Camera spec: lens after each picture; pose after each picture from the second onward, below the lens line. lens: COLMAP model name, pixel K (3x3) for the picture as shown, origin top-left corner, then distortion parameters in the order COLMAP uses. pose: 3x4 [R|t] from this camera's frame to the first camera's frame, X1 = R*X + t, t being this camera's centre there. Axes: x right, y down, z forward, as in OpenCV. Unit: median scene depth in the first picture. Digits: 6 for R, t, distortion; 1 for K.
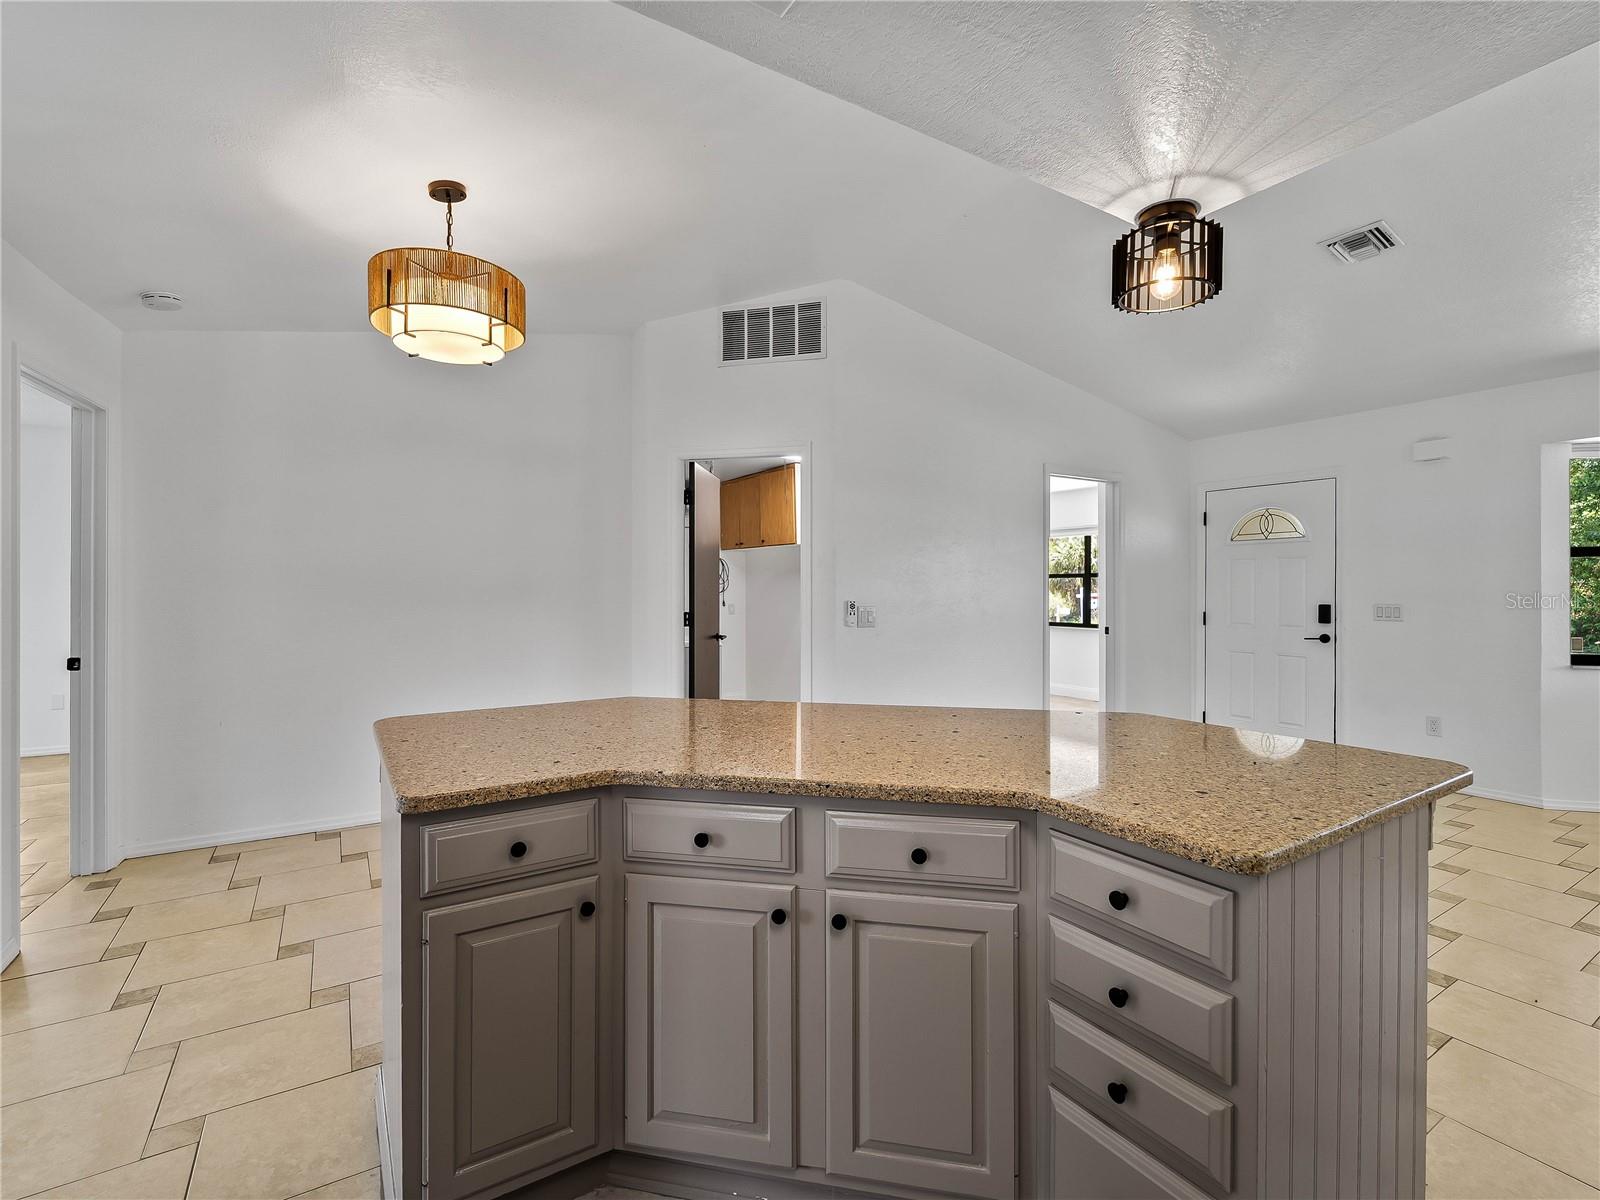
lens RADIAL K [[727.8, 0, 806.5], [0, 727.8, 595.3], [0, 0, 1]] dist [-0.003054, 0.005271]
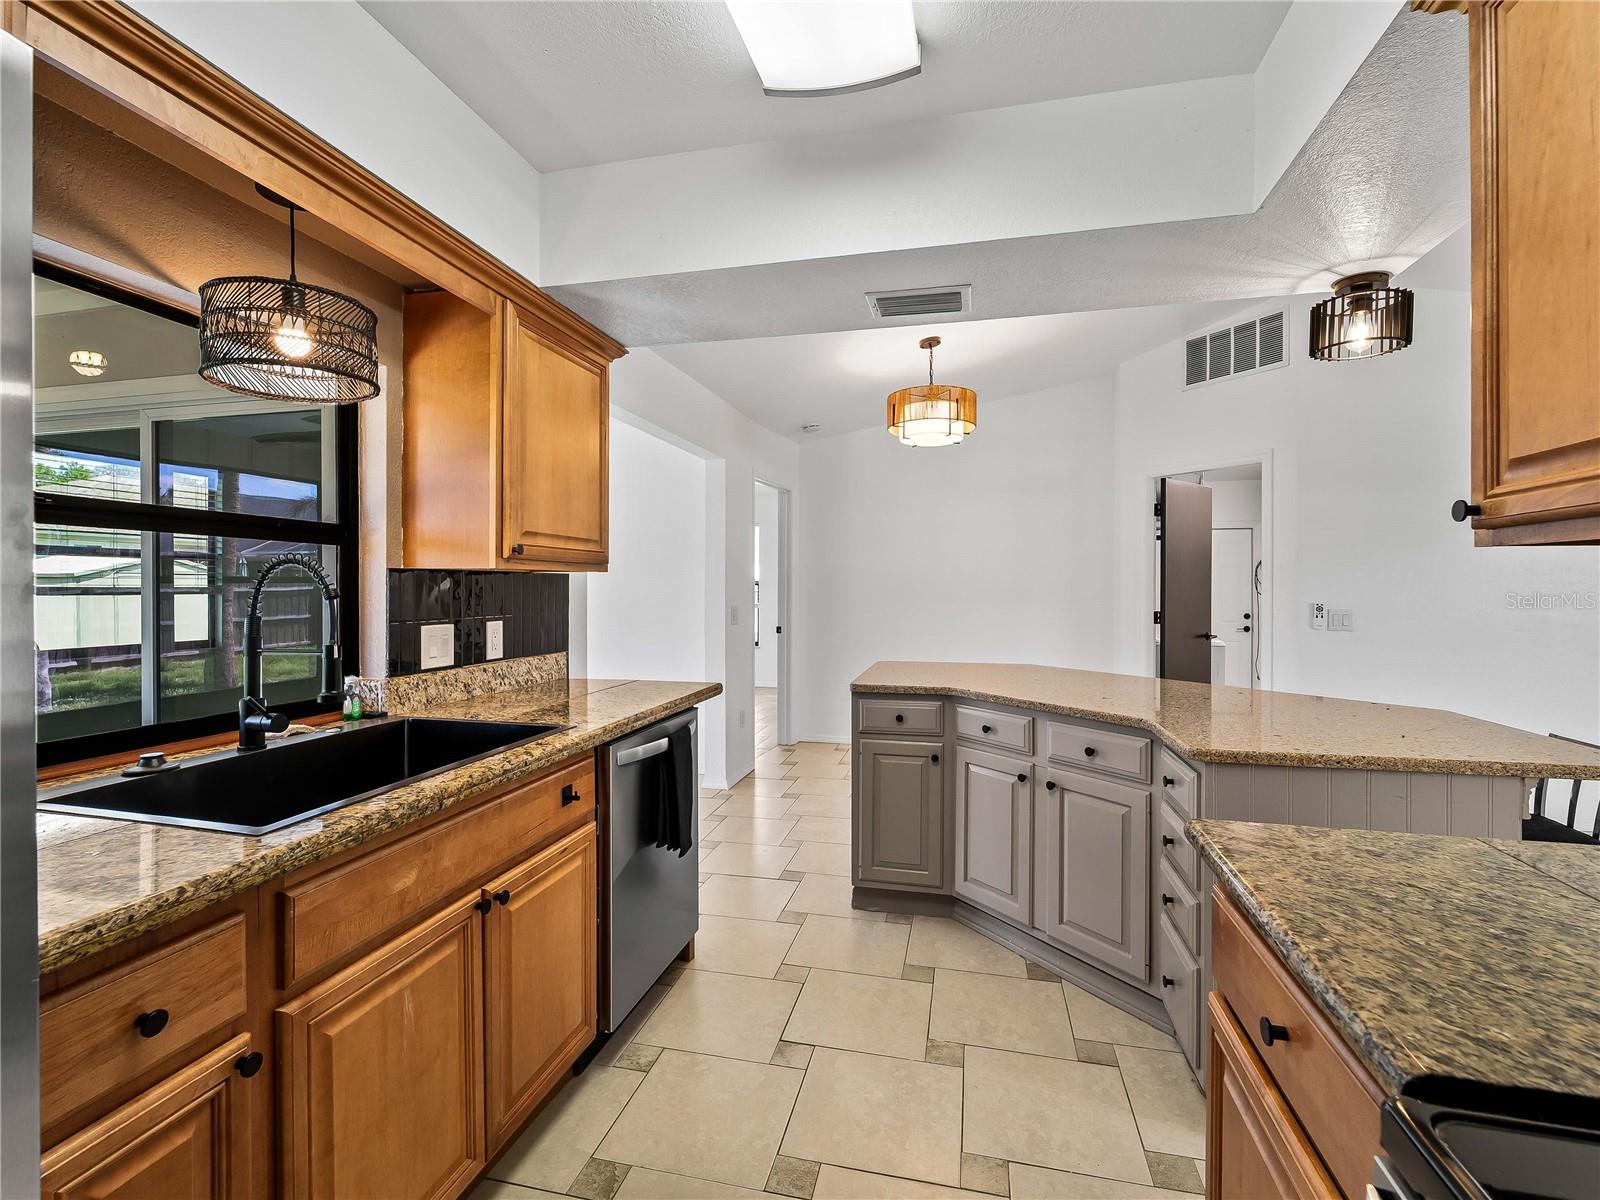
lens RADIAL K [[739.0, 0, 810.5], [0, 739.0, 592.8], [0, 0, 1]] dist [-0.001322, -0.003286]
pose [[0.711572, 0.008540, -0.702561, 0.317766], [-0.011515, 0.999934, 0.000492, 0.000628], [0.702519, 0.007740, 0.711623, -0.234669]]
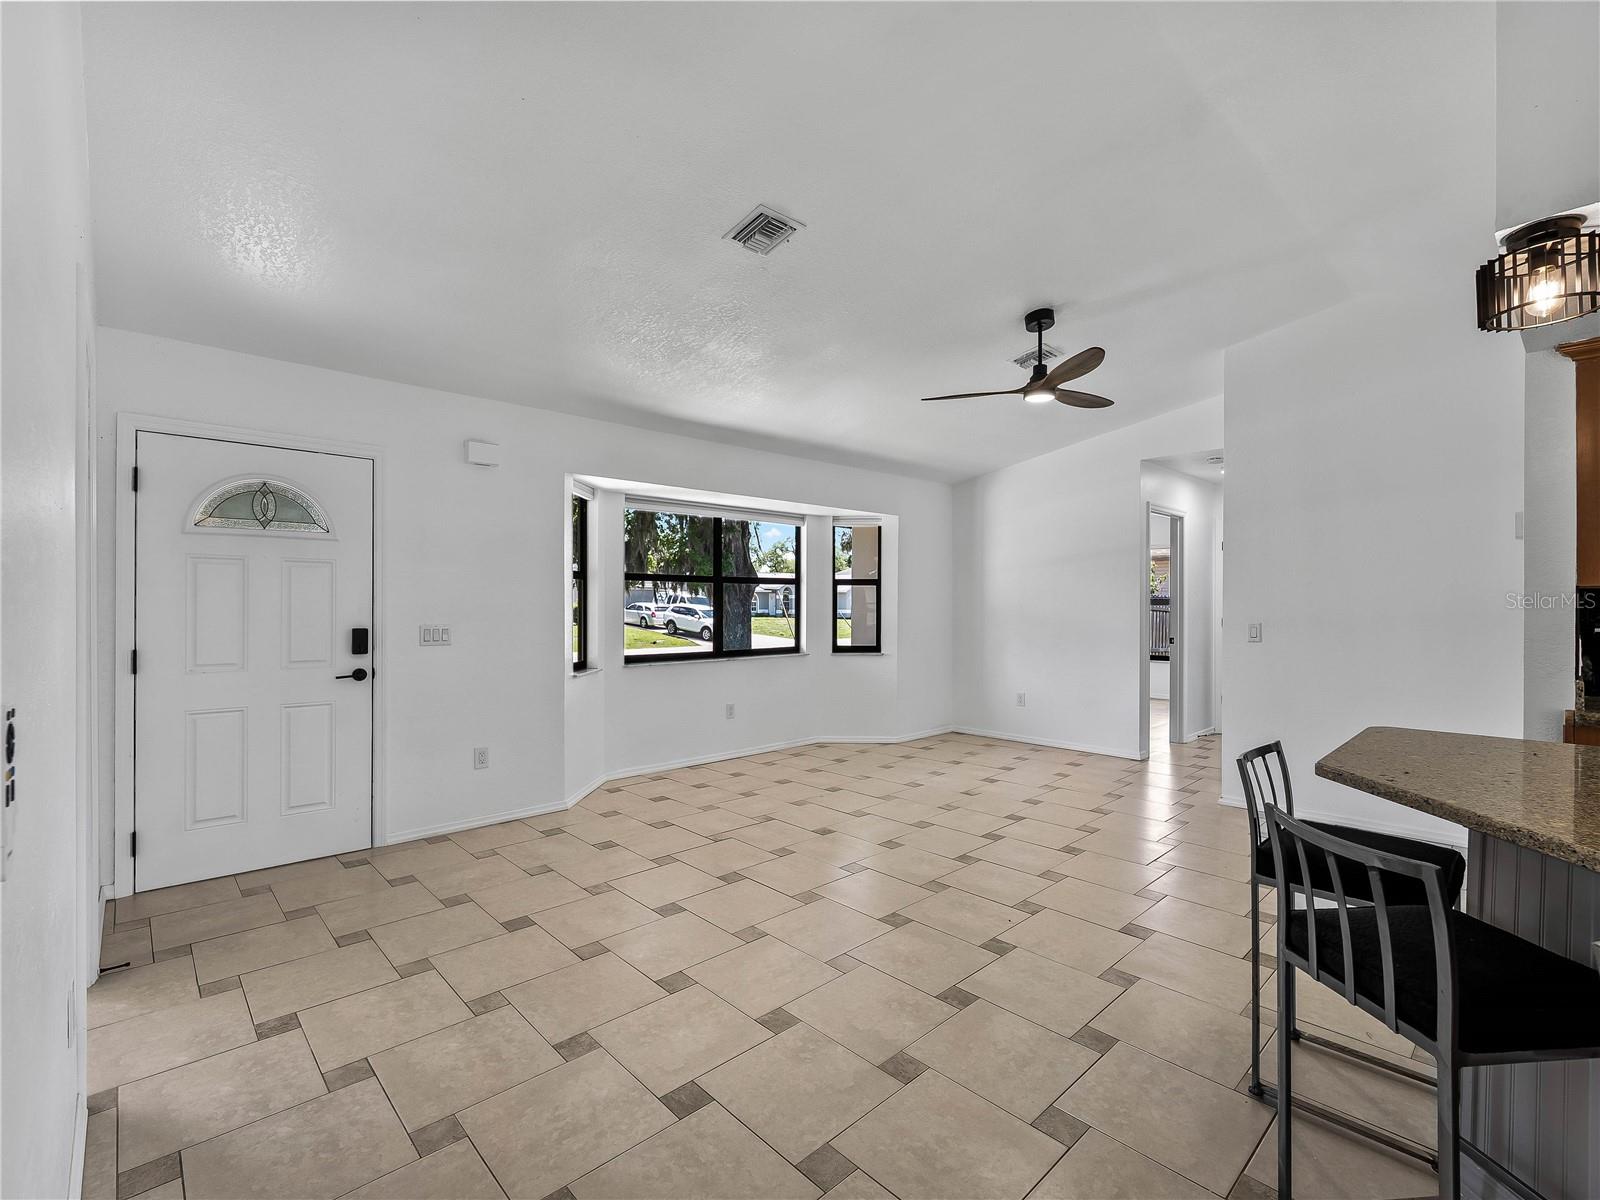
lens RADIAL K [[748.0, 0, 795.2], [0, 748.0, 596.2], [0, 0, 1]] dist [-0.001900, -0.001138]
pose [[-0.205909, 0.019198, 0.978383, -0.164685], [0.017861, 0.999715, -0.015857, 0.000005], [-0.978408, 0.014210, -0.206193, 1.010485]]
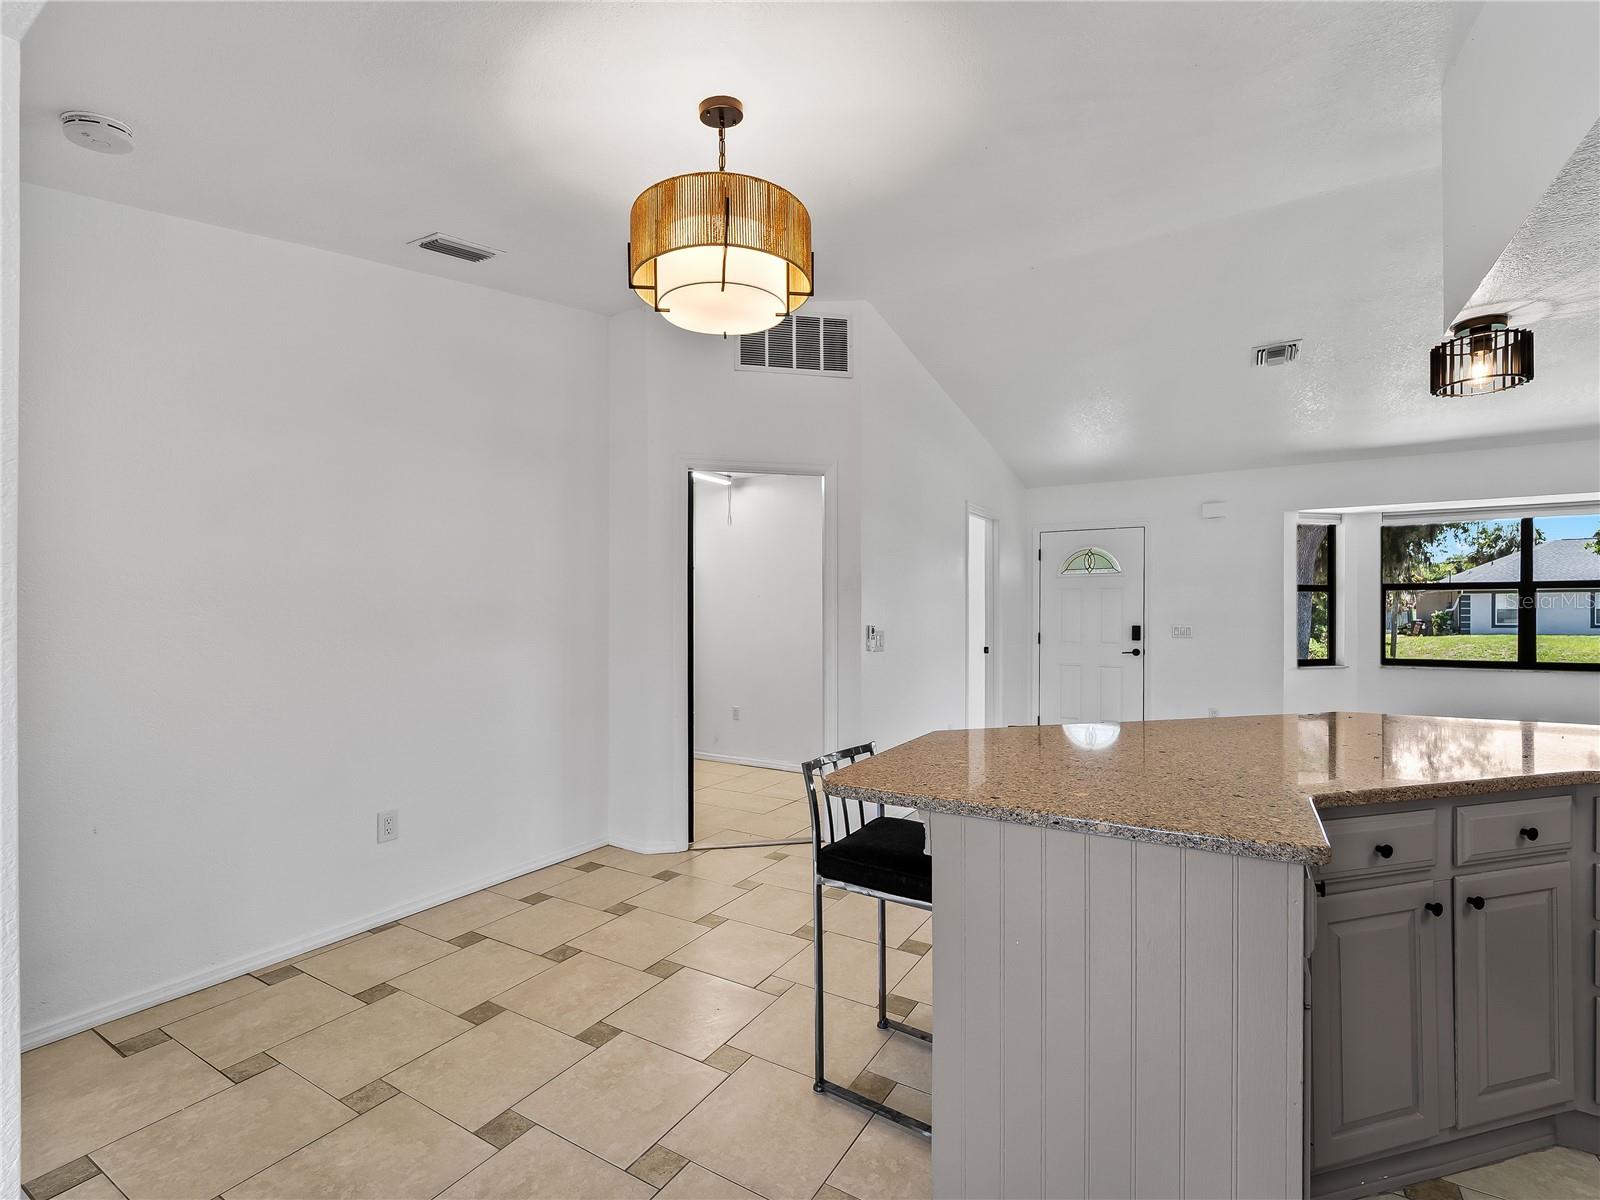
lens RADIAL K [[727.3, 0, 801.4], [0, 727.3, 621.0], [0, 0, 1]] dist [-0.002298, -0.000660]
pose [[0.891873, -0.004888, 0.452259, -0.543149], [0.004457, 0.999988, 0.002019, -0.000732], [-0.452263, 0.000215, 0.891885, 0.177020]]
